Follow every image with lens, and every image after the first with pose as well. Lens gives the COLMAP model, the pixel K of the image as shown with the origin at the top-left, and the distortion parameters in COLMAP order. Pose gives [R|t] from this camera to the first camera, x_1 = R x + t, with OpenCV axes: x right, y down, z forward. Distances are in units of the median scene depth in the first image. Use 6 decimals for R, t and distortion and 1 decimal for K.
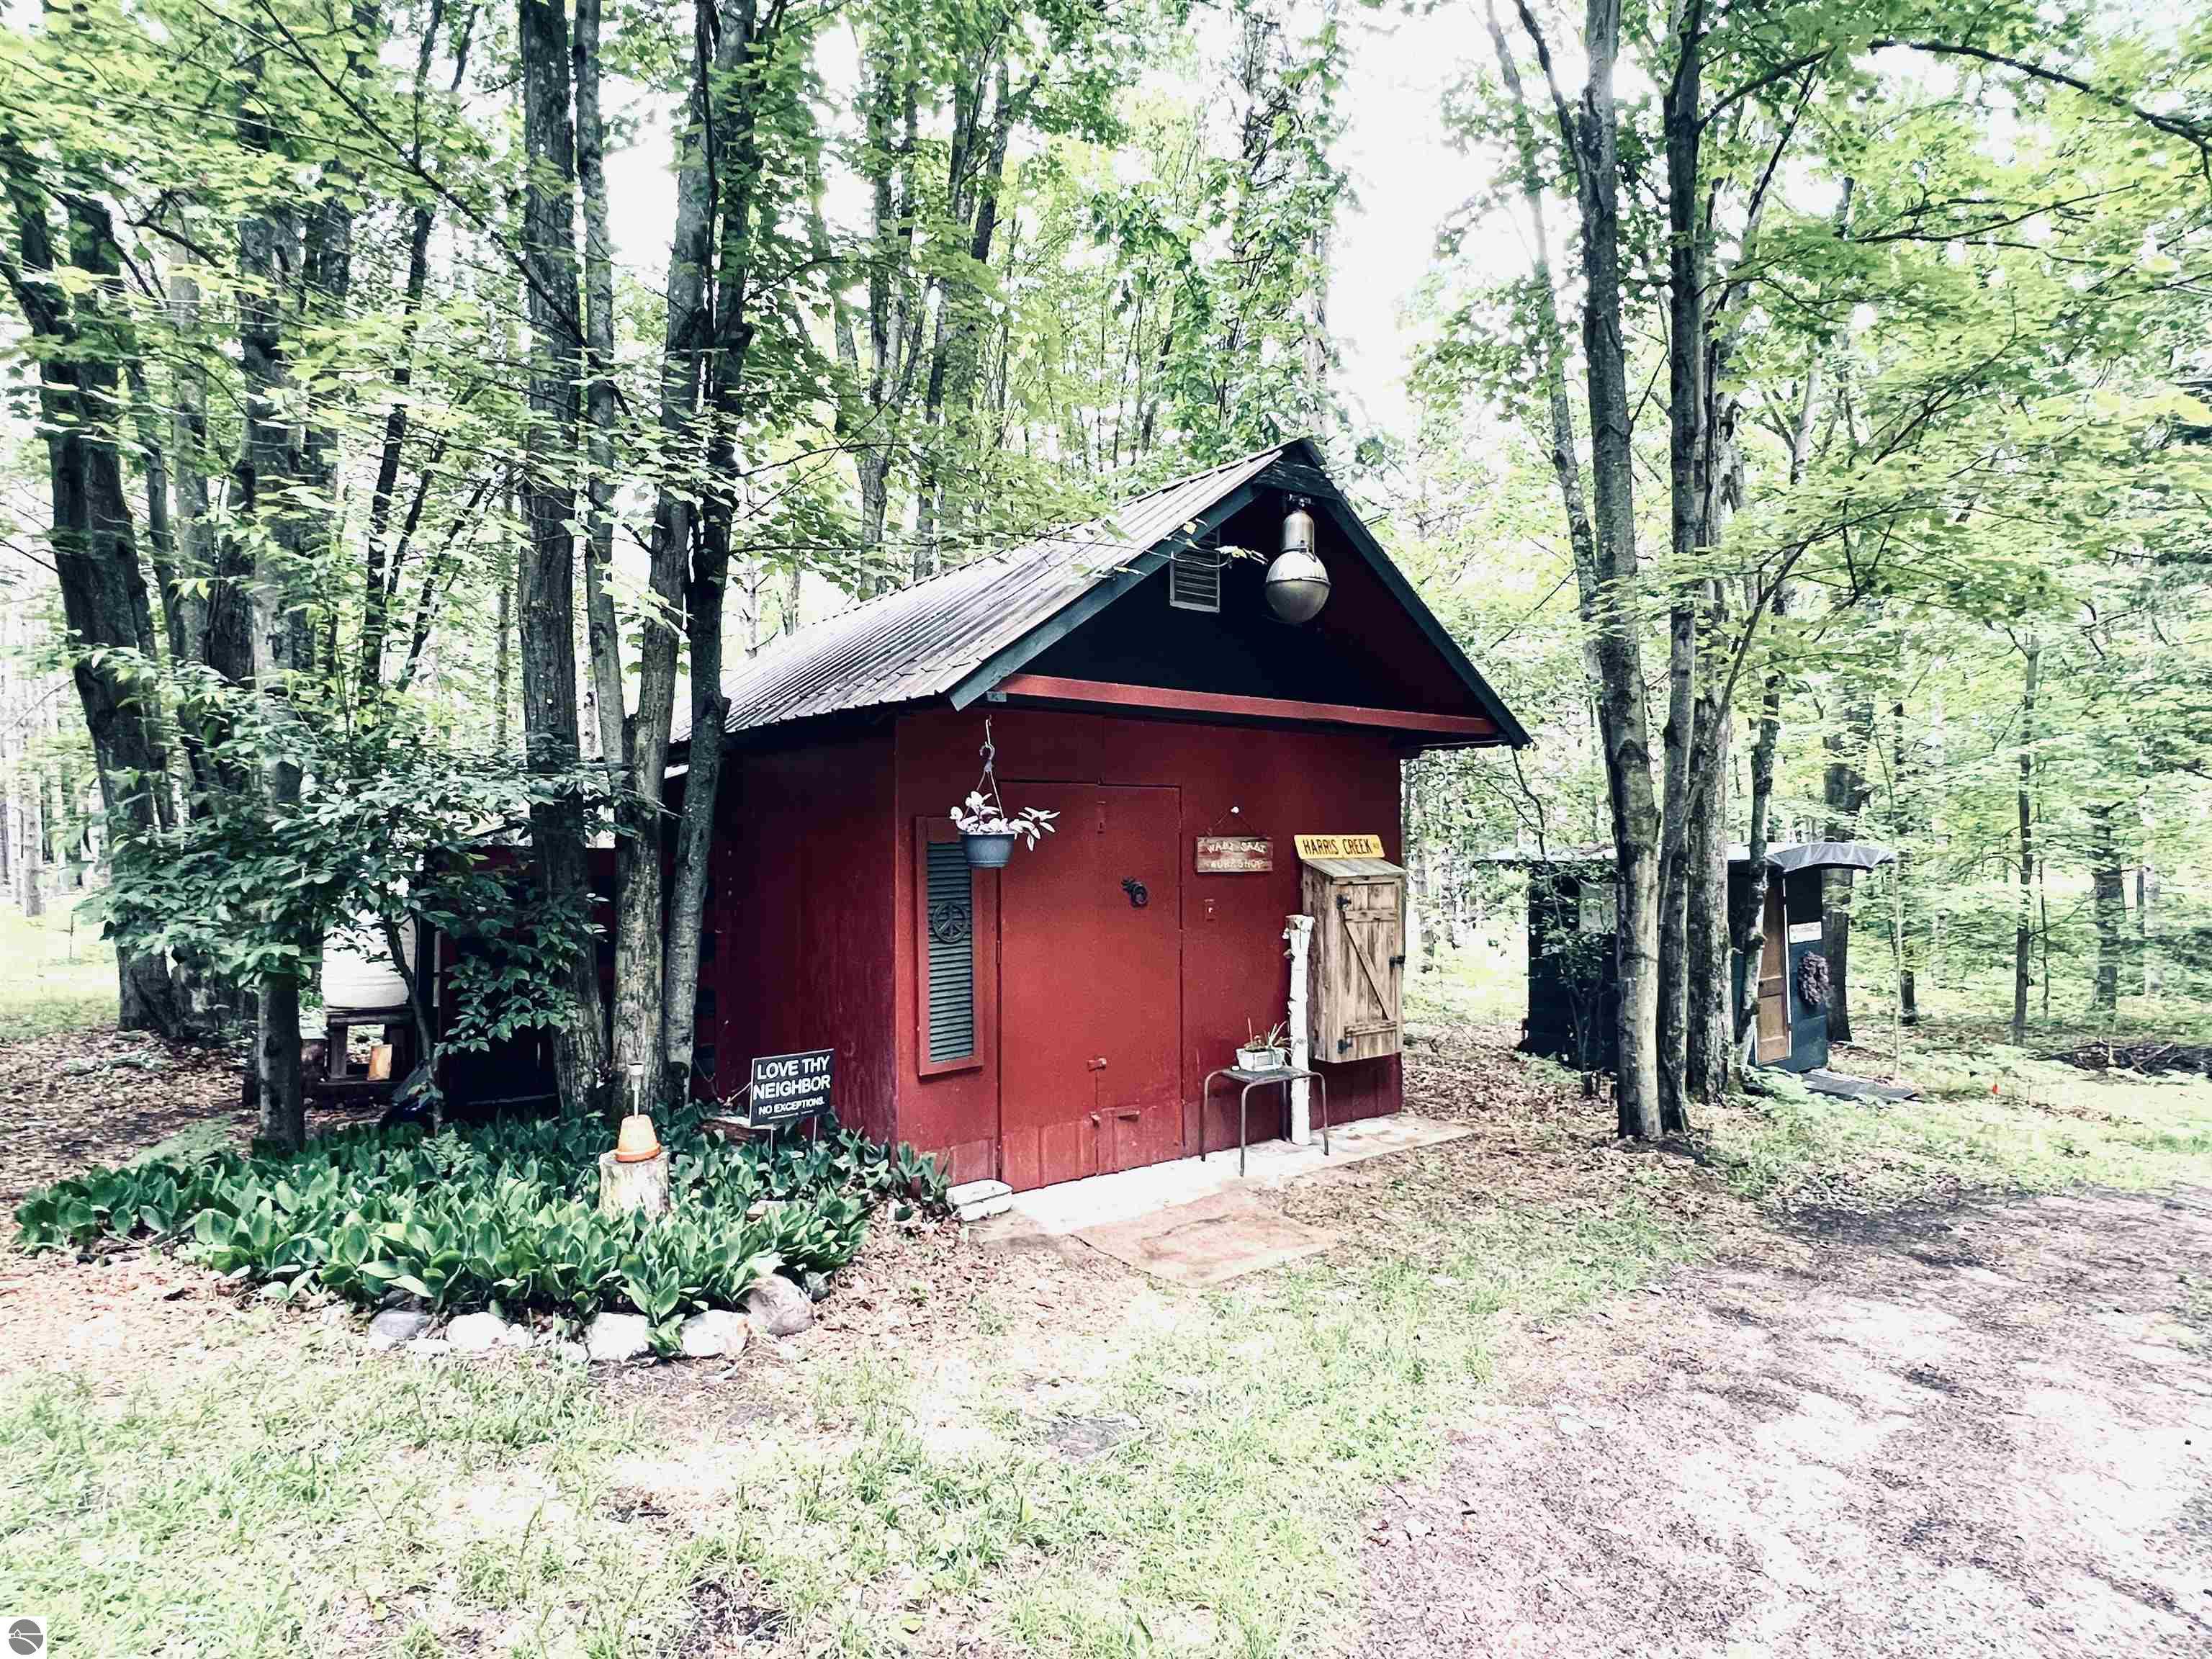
lens RADIAL K [[1126.1, 0, 1102.6], [0, 1126.1, 835.5], [0, 0, 1]] dist [-0.001565, -0.000464]
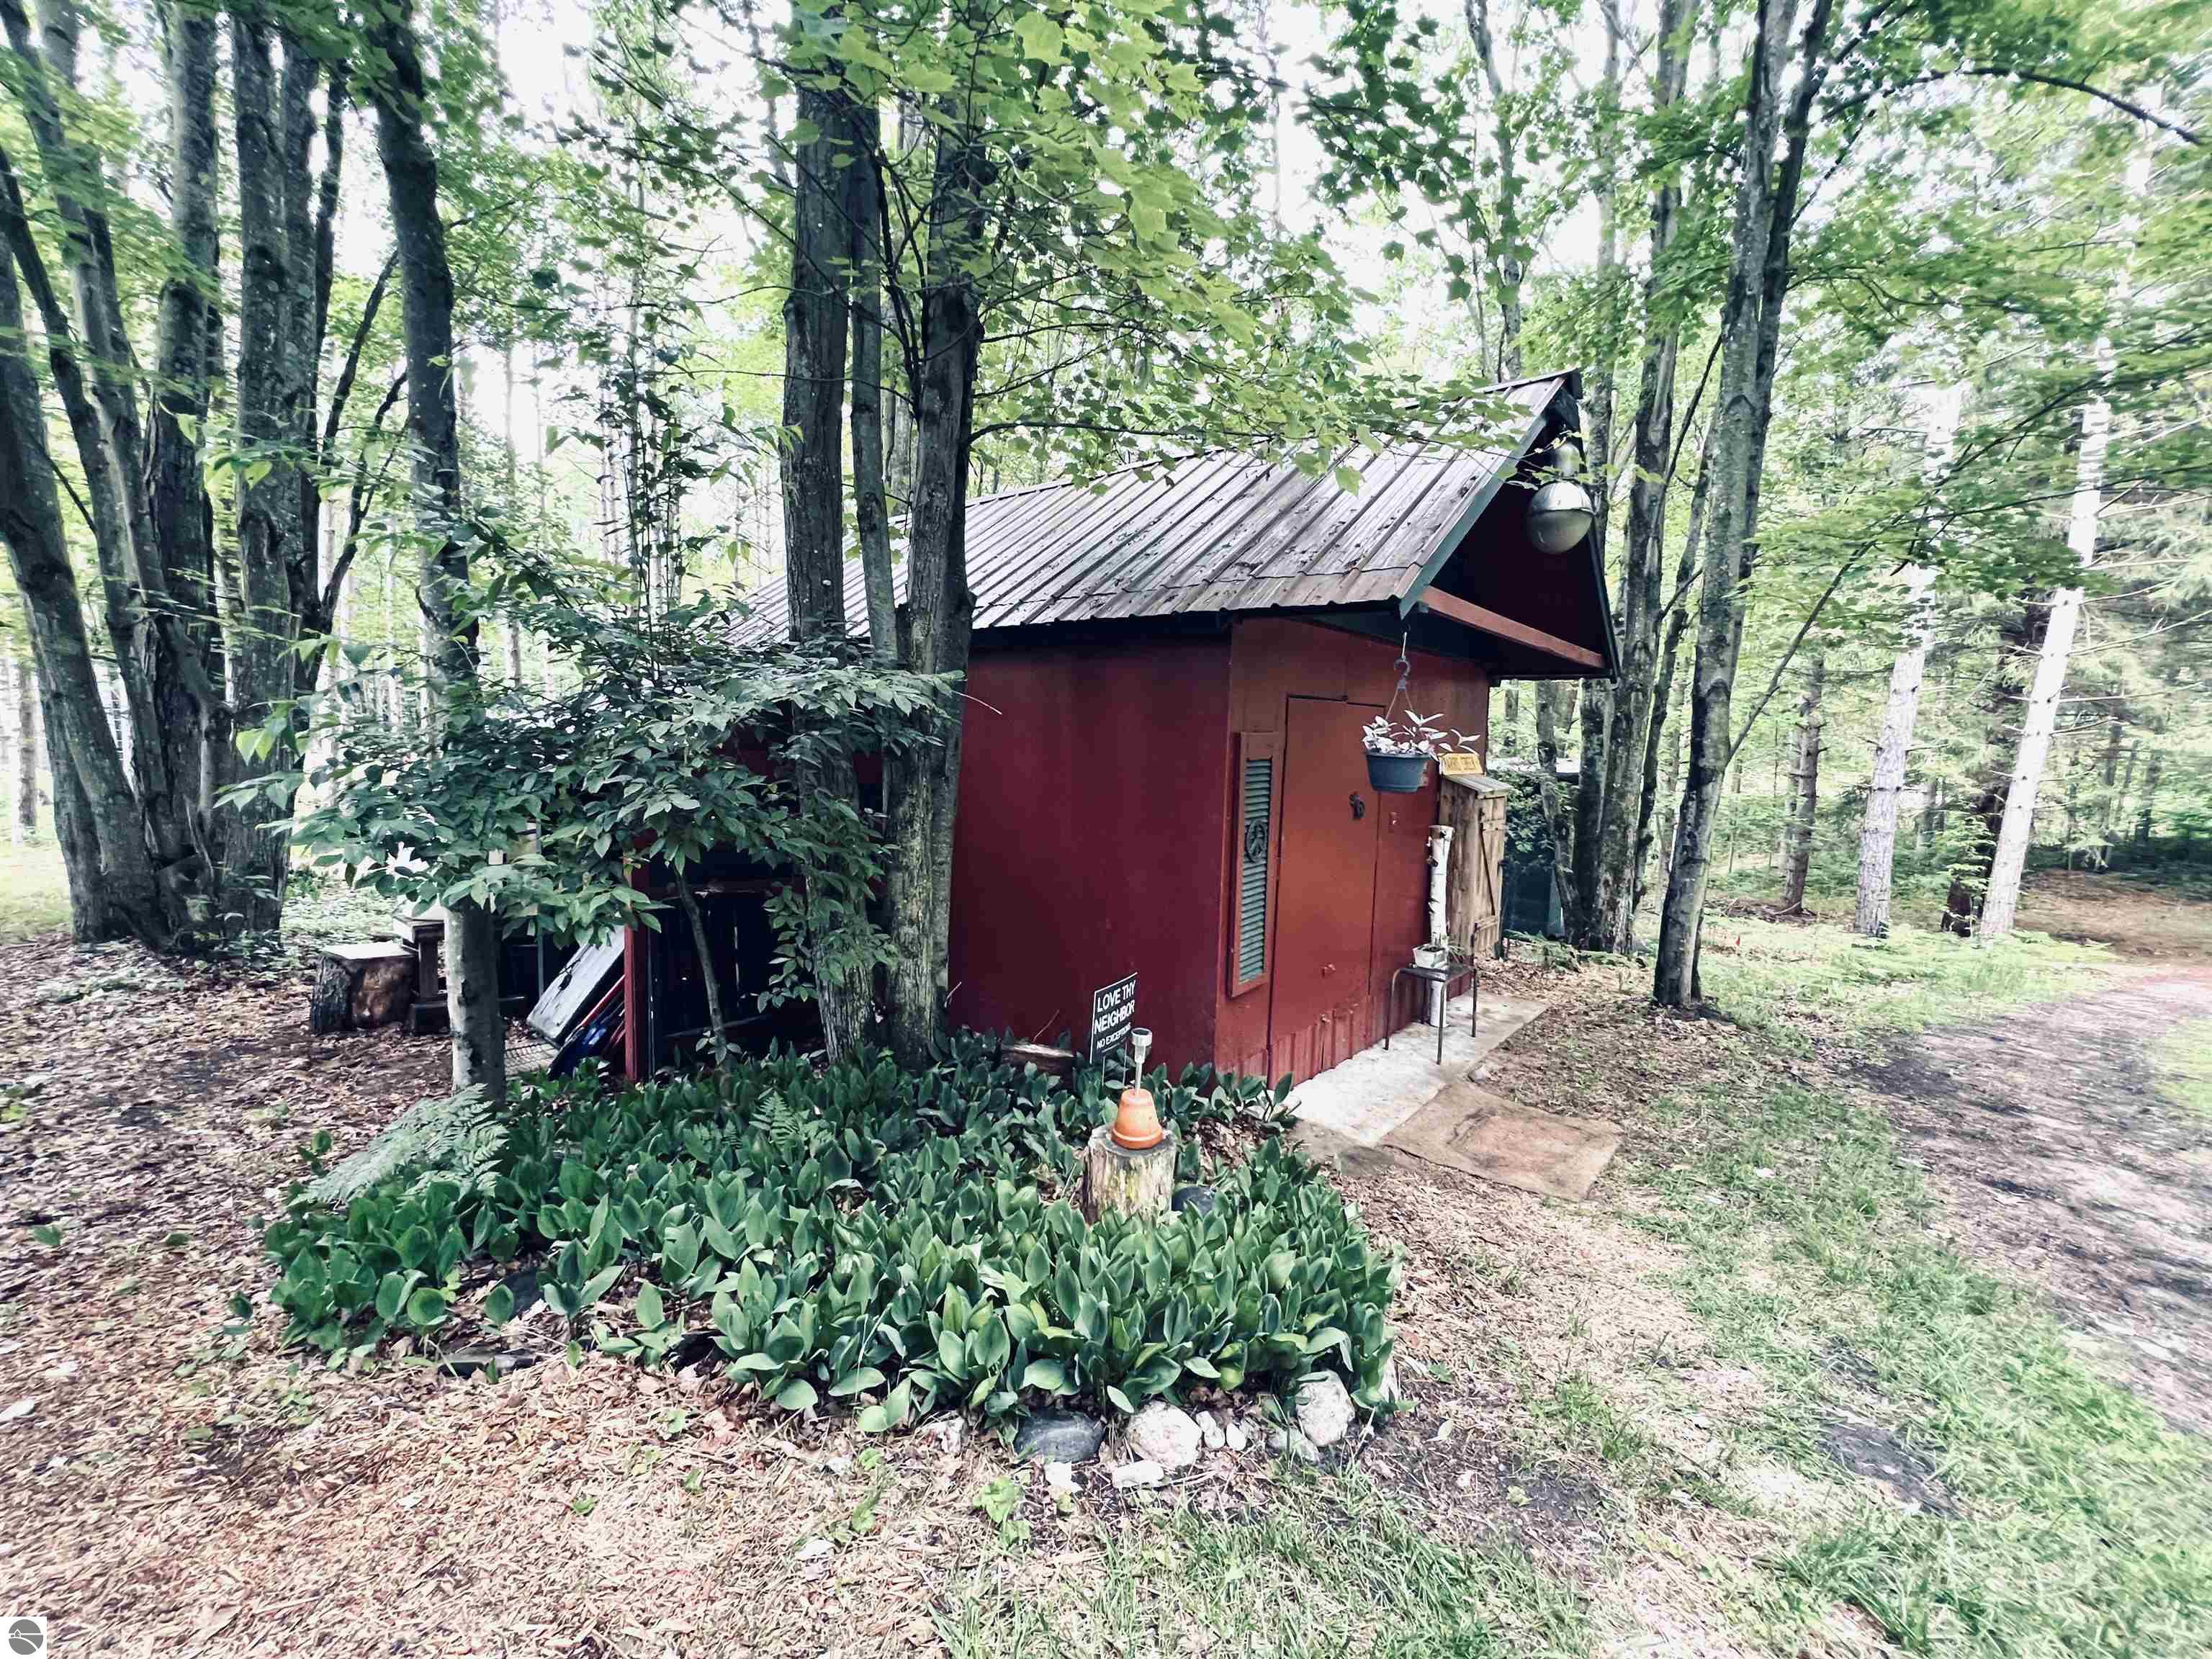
lens RADIAL K [[887.1, 0, 1109.3], [0, 887.1, 823.7], [0, 0, 1]] dist [-0.004184, 0.000264]
pose [[0.973982, 0.003266, 0.226603, -0.366116], [-0.026106, 0.994857, 0.097865, -0.008368], [-0.225118, -0.101235, 0.969058, 0.240350]]
